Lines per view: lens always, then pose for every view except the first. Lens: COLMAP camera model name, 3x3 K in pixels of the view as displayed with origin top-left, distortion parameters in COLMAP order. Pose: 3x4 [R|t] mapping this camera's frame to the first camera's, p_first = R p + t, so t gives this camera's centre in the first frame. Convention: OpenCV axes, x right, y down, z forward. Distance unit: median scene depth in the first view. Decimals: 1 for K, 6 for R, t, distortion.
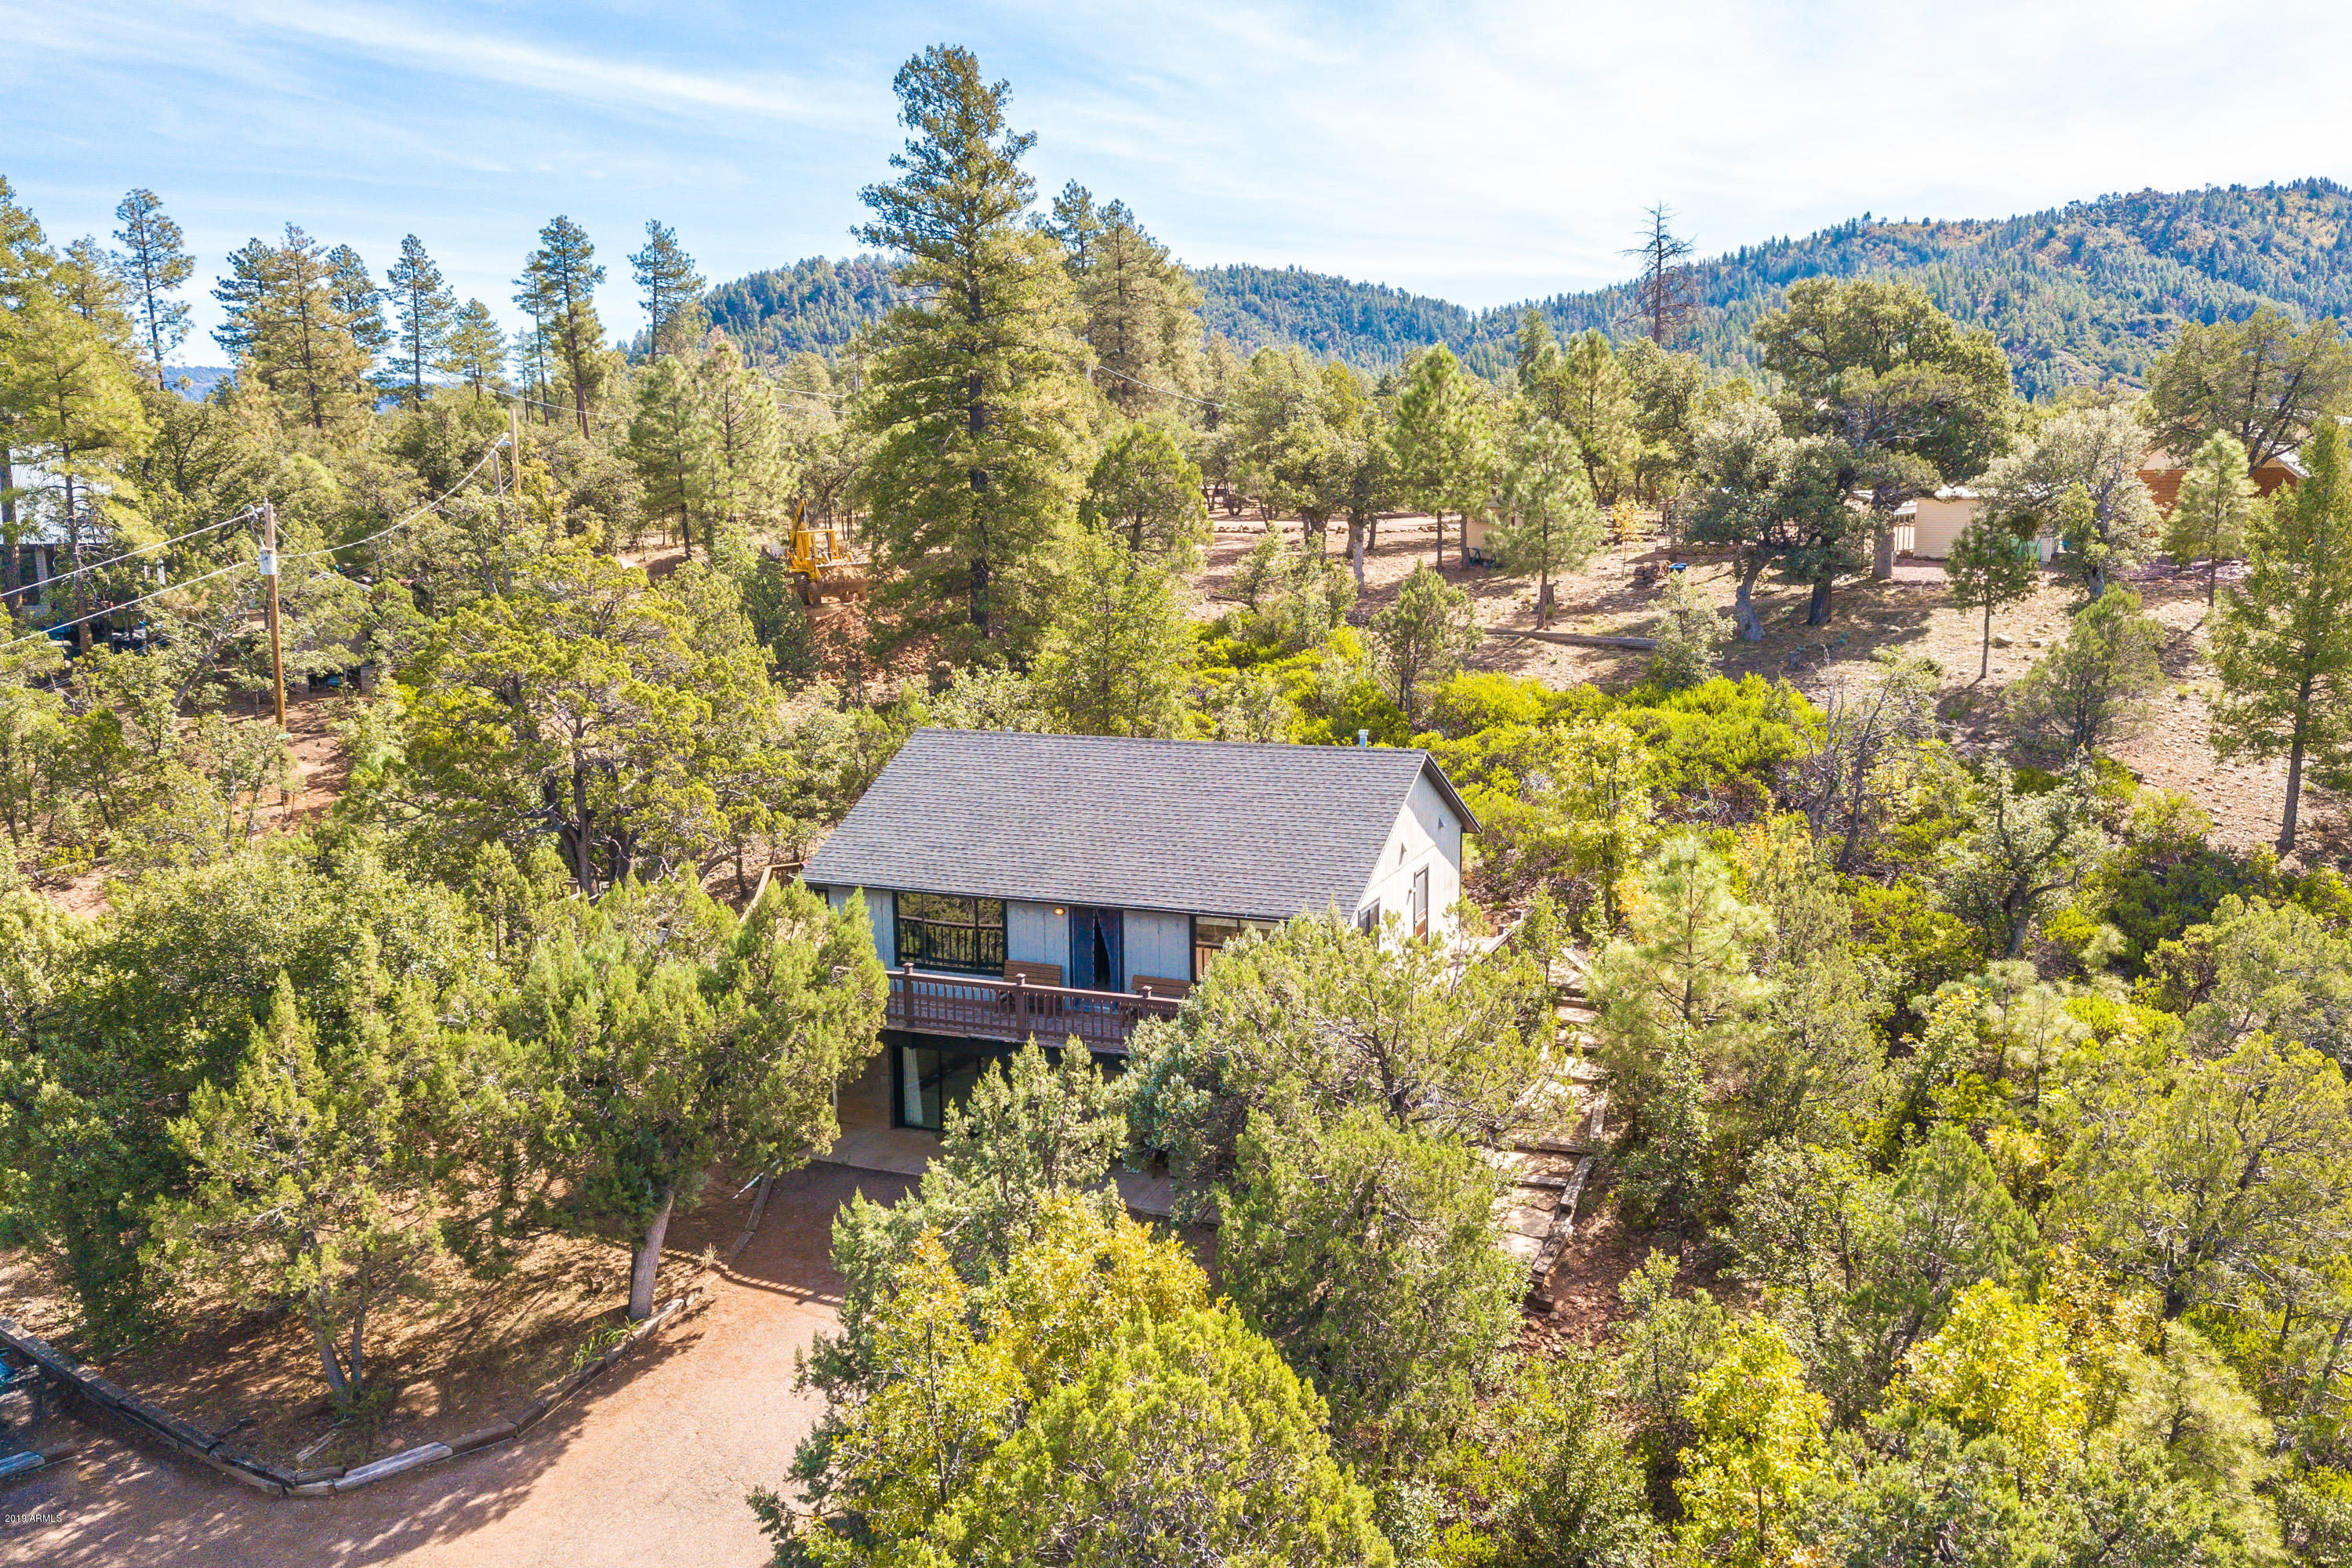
lens RADIAL K [[1692.1, 0, 1176.0], [0, 1692.1, 784.0], [0, 0, 1]] dist [-0.002613, -0.002001]
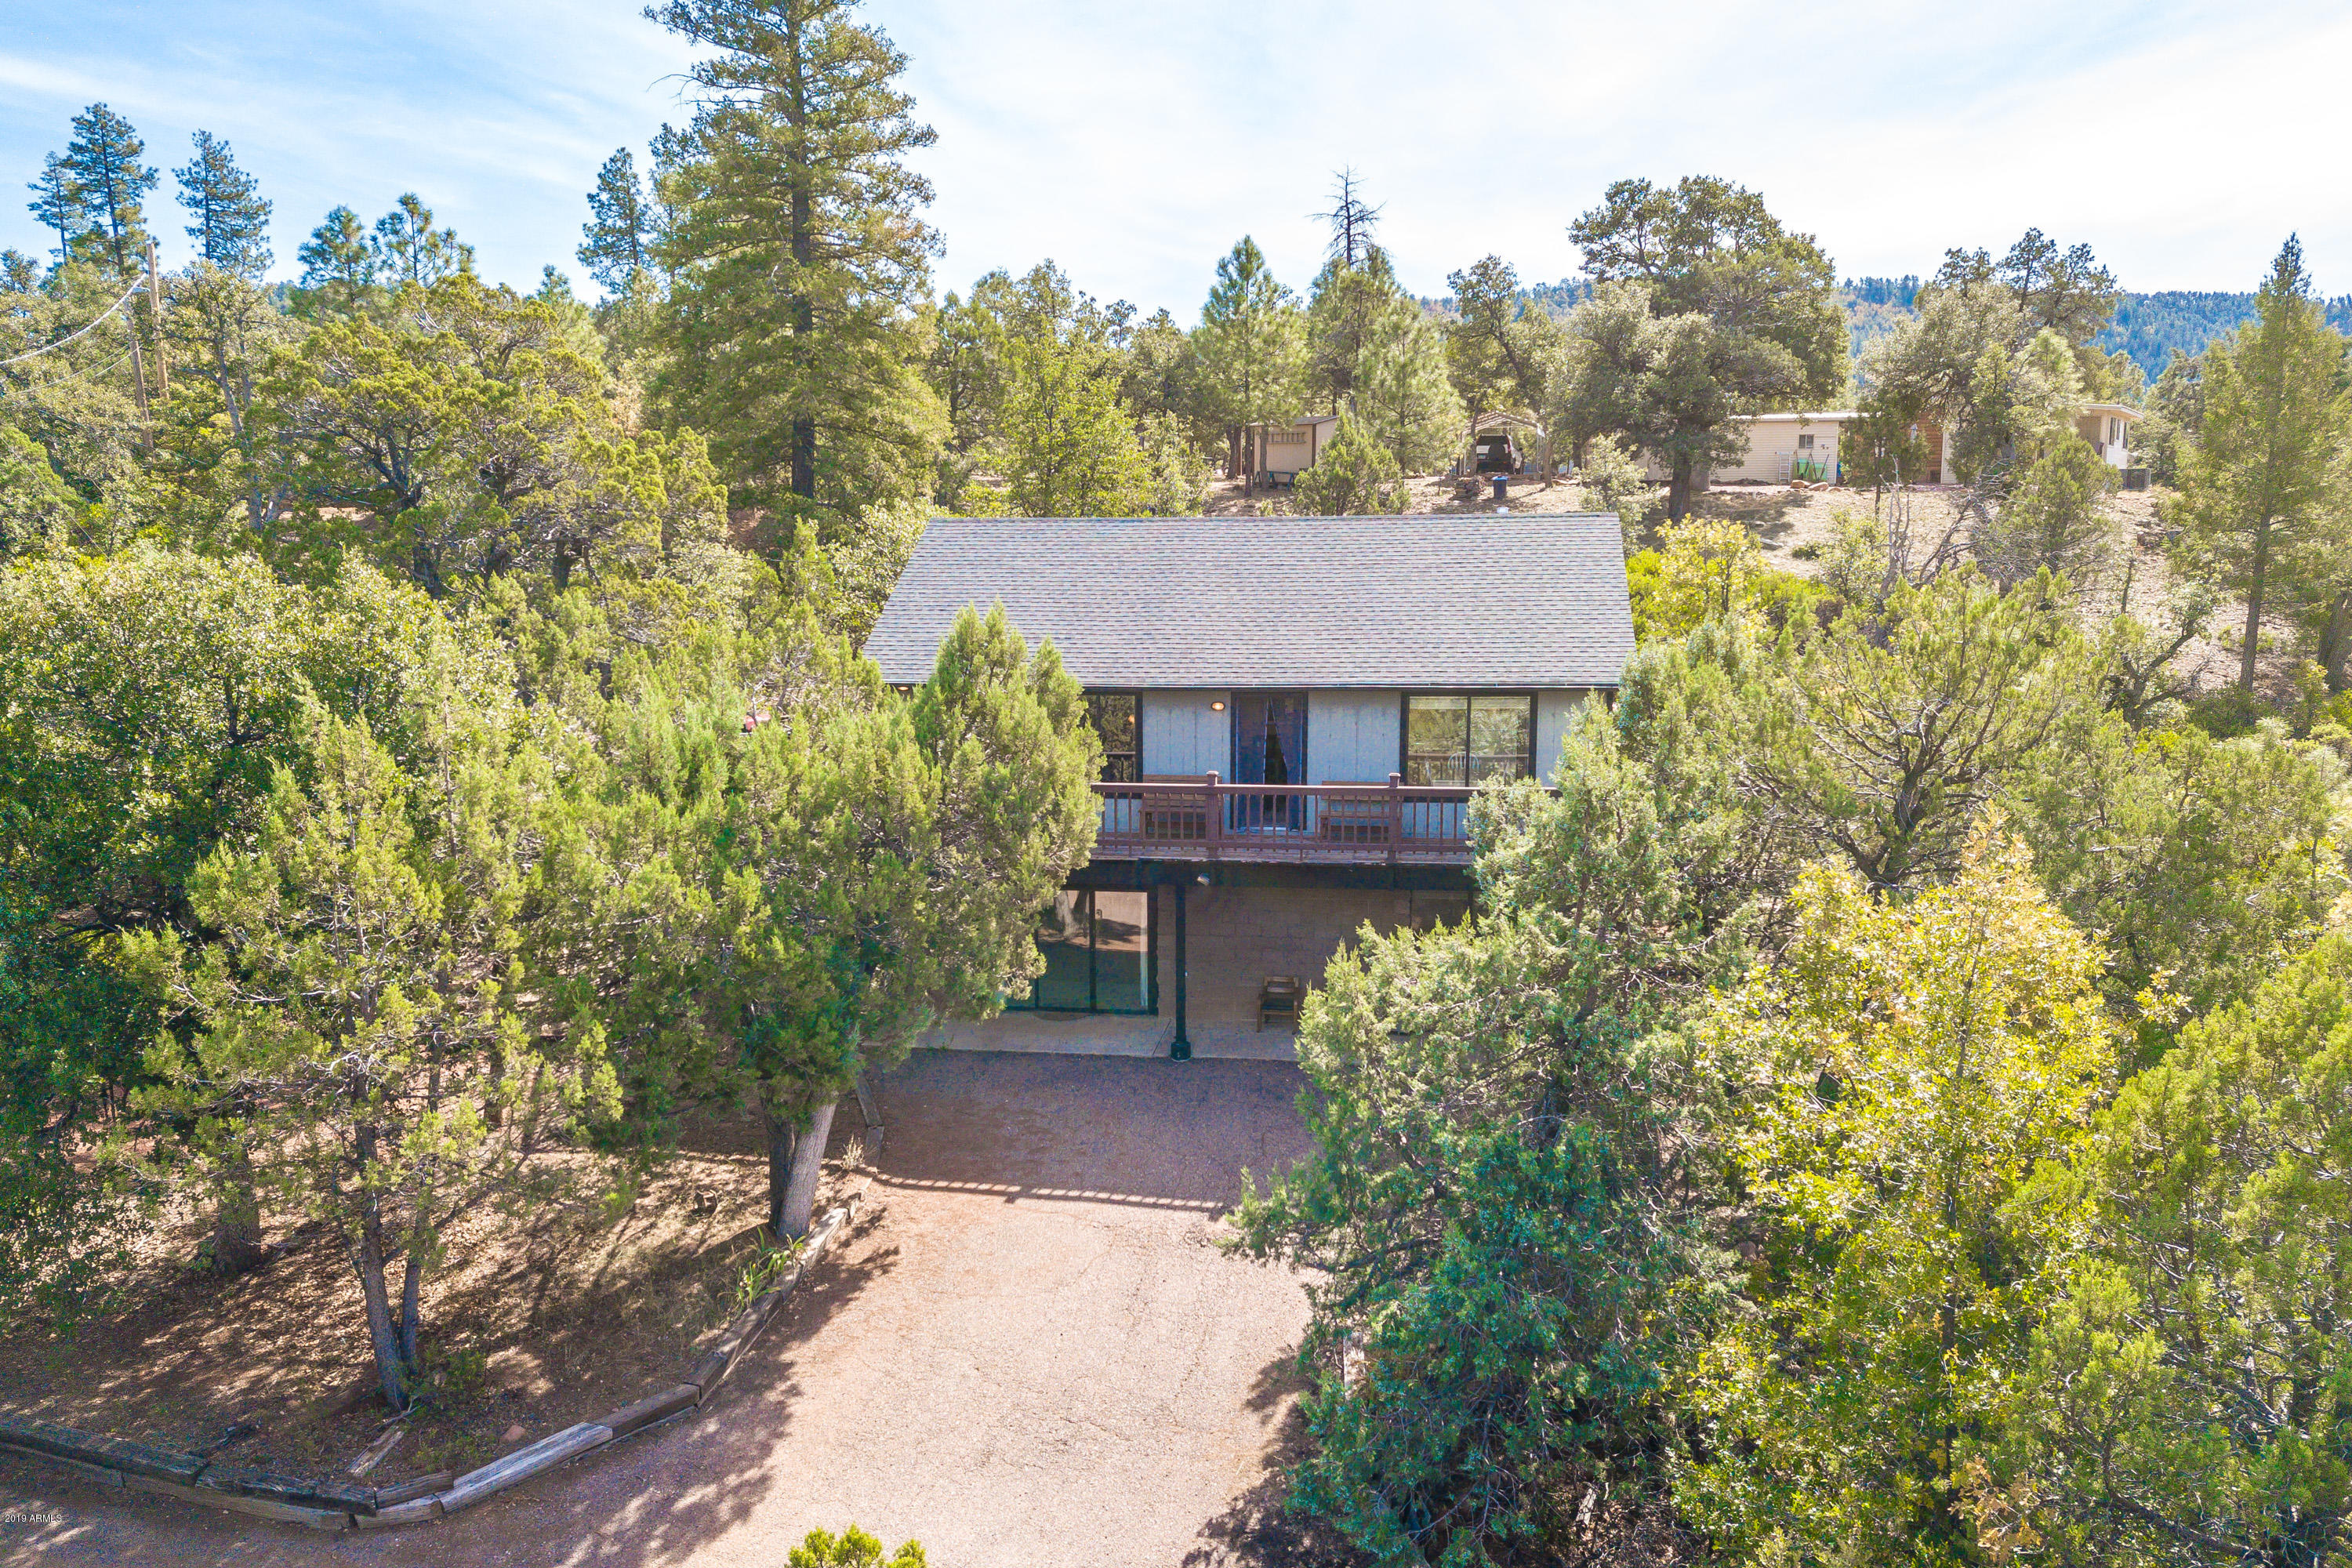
lens RADIAL K [[1762.9, 0, 1176.0], [0, 1762.9, 784.0], [0, 0, 1]] dist [-0.003933, -0.001897]
pose [[0.970856, -0.030233, 0.237750, -0.277117], [0.036083, 0.999143, -0.020293, 0.126749], [-0.236933, 0.028281, 0.971114, 0.219145]]
